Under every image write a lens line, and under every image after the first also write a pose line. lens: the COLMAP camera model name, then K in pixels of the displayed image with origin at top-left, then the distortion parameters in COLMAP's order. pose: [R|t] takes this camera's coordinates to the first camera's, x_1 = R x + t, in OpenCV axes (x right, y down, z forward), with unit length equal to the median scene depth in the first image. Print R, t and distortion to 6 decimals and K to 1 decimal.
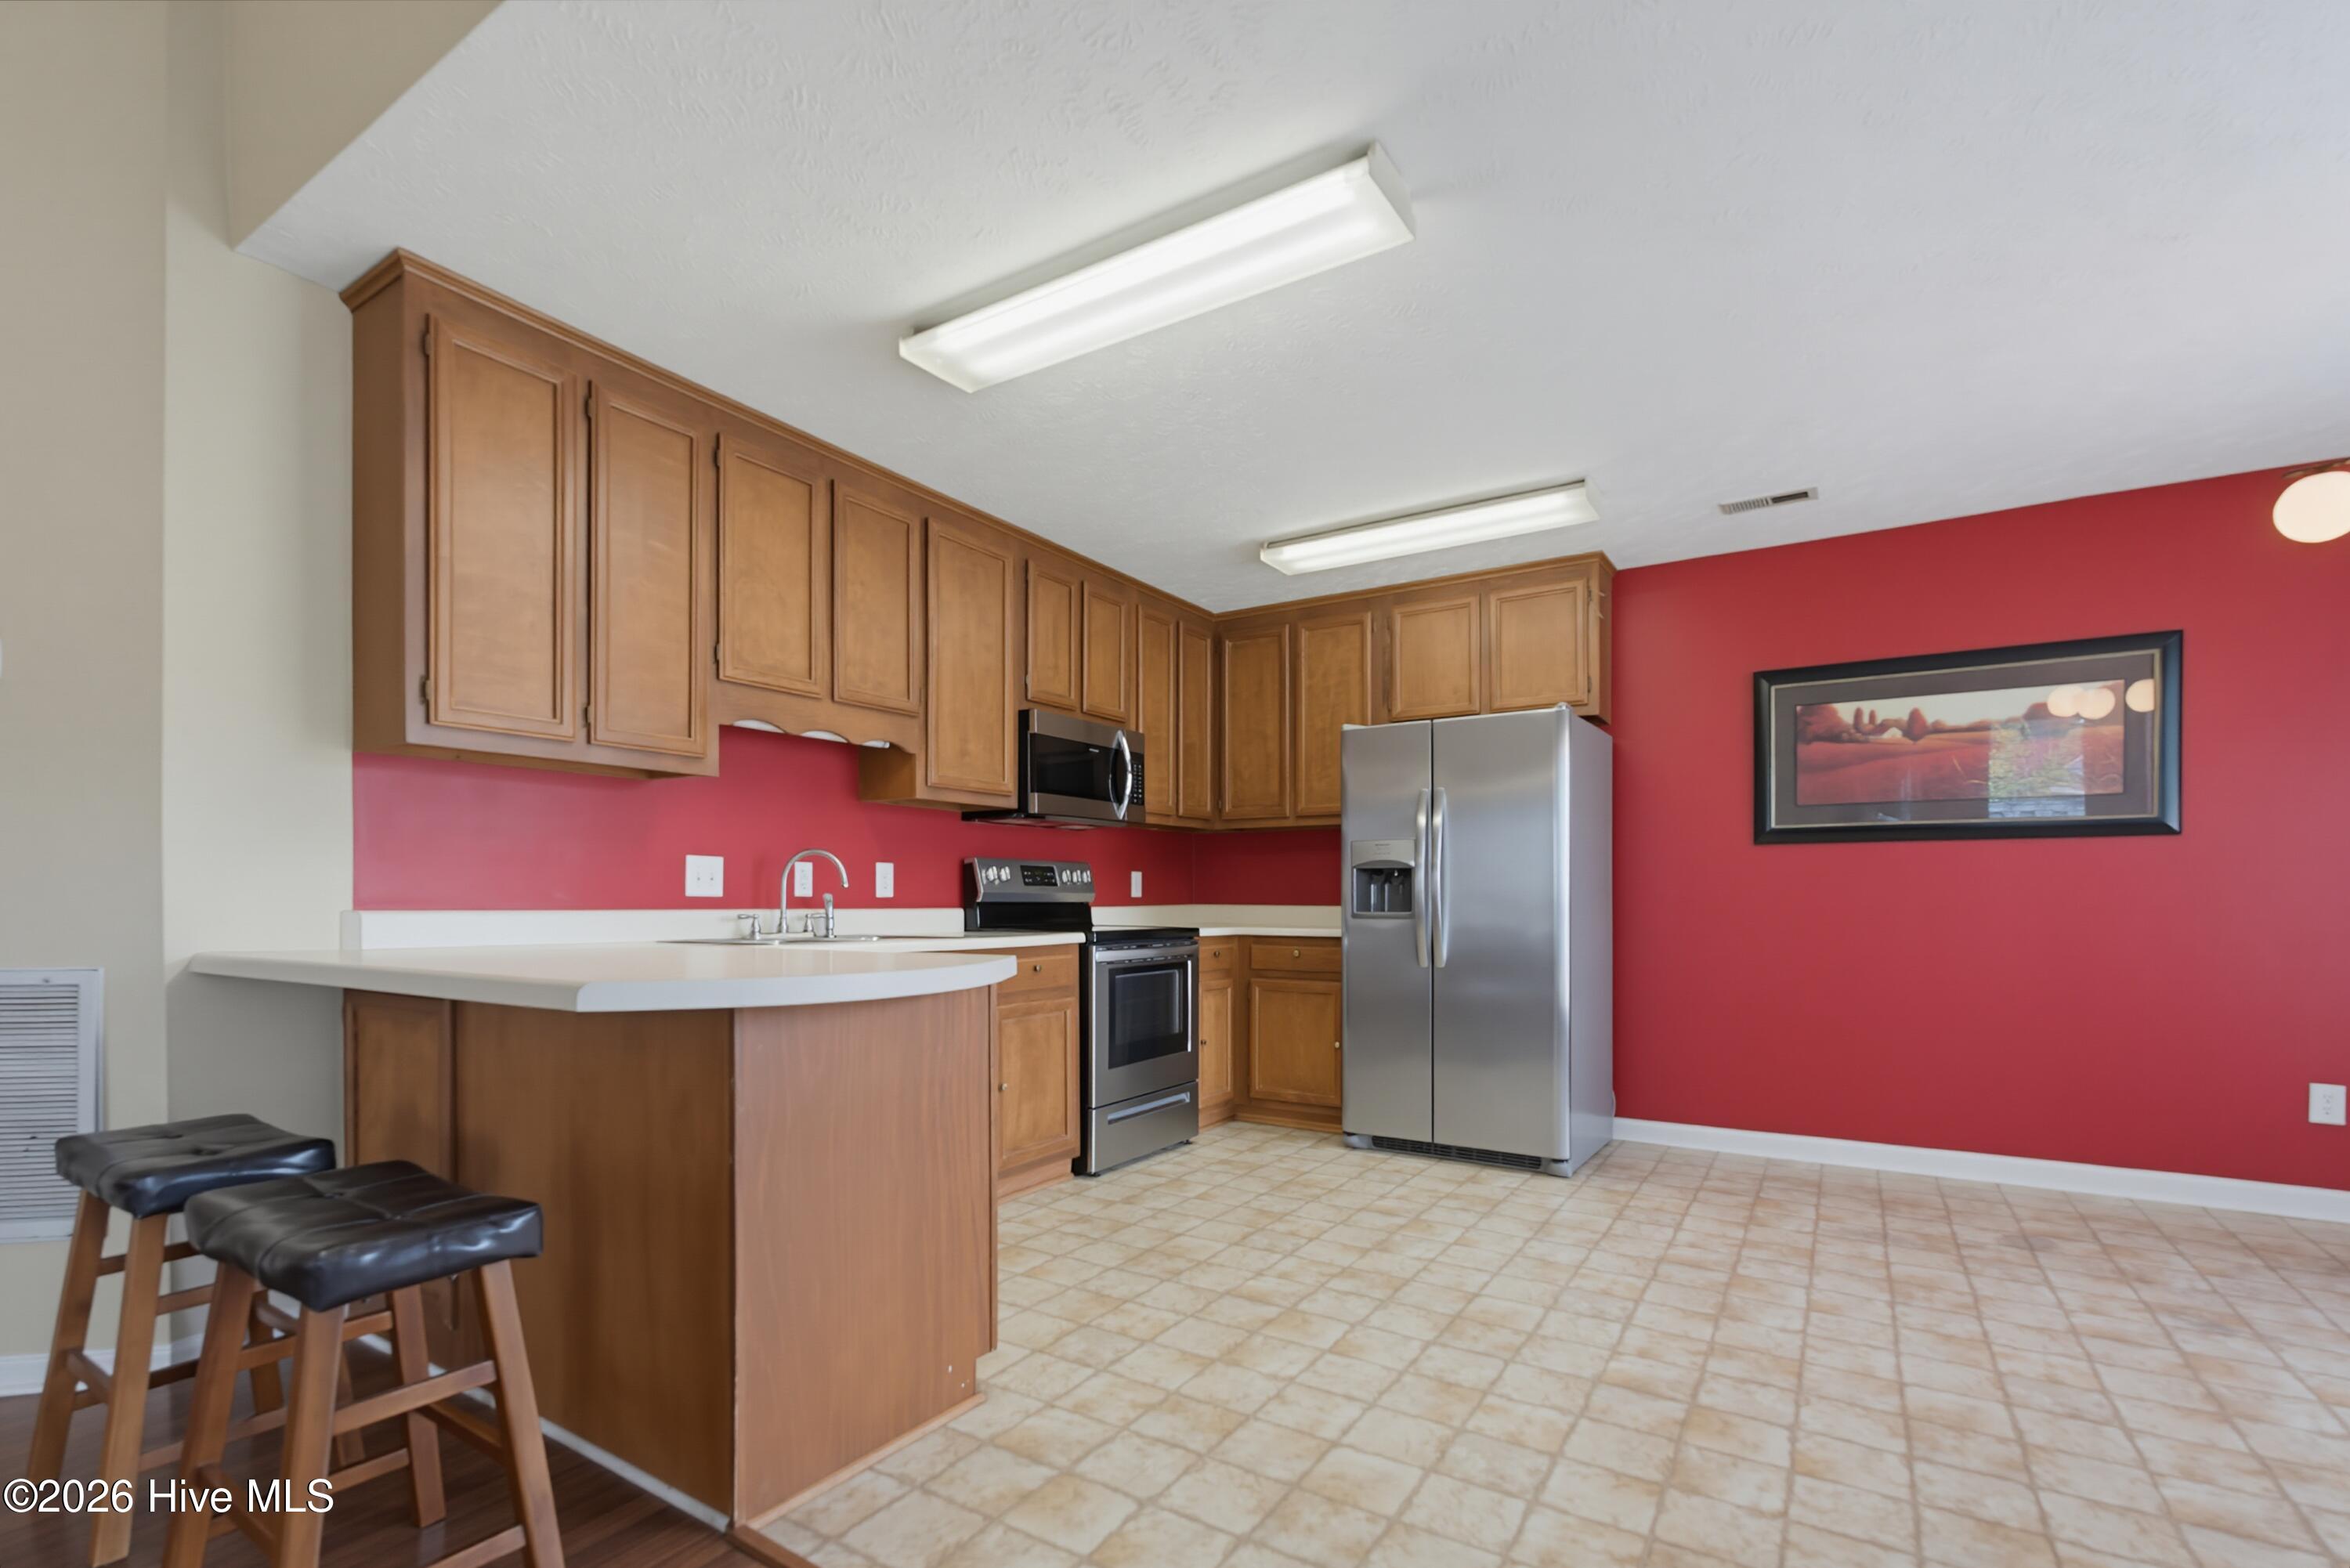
lens RADIAL K [[1062.3, 0, 1172.4], [0, 1062.3, 885.9], [0, 0, 1]] dist [-0.008287, 0.000091]
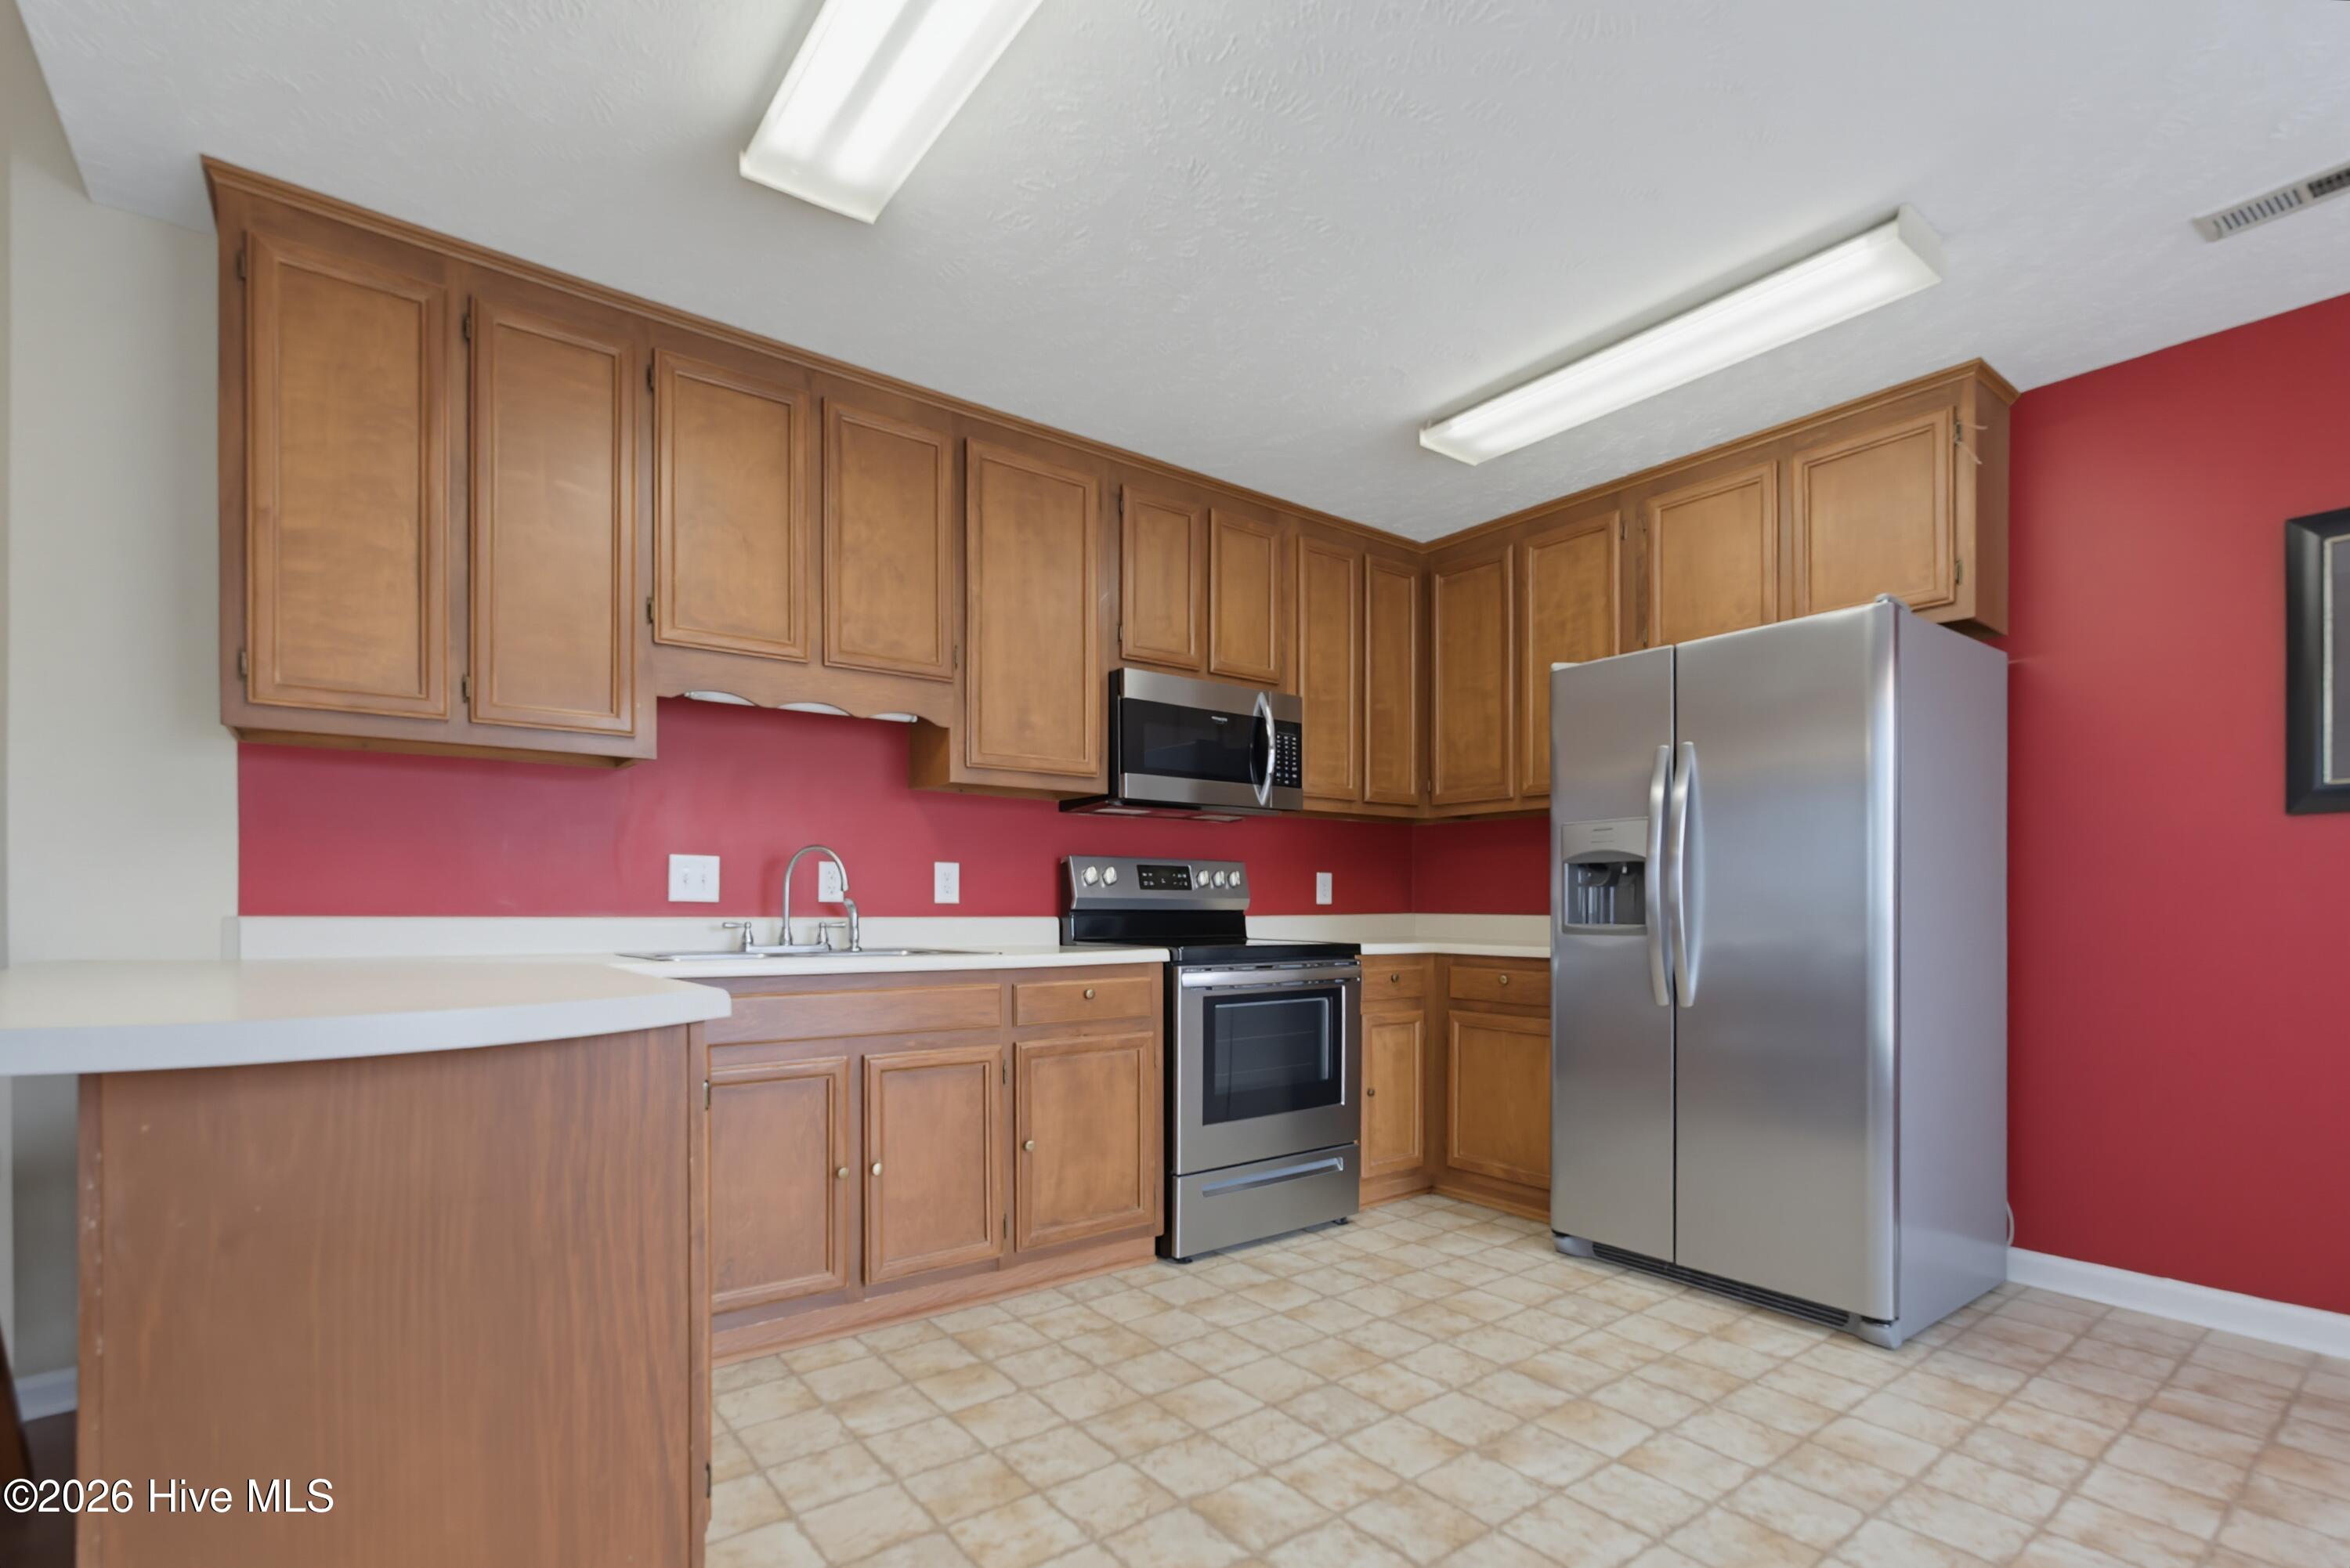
lens RADIAL K [[1075.4, 0, 1178.1], [0, 1075.4, 897.3], [0, 0, 1]] dist [-0.004834, 0.000871]
pose [[0.941247, -0.002286, -0.337713, 0.173592], [0.003086, 0.999994, 0.001833, 0.004596], [0.337706, -0.002768, 0.941248, 0.237313]]
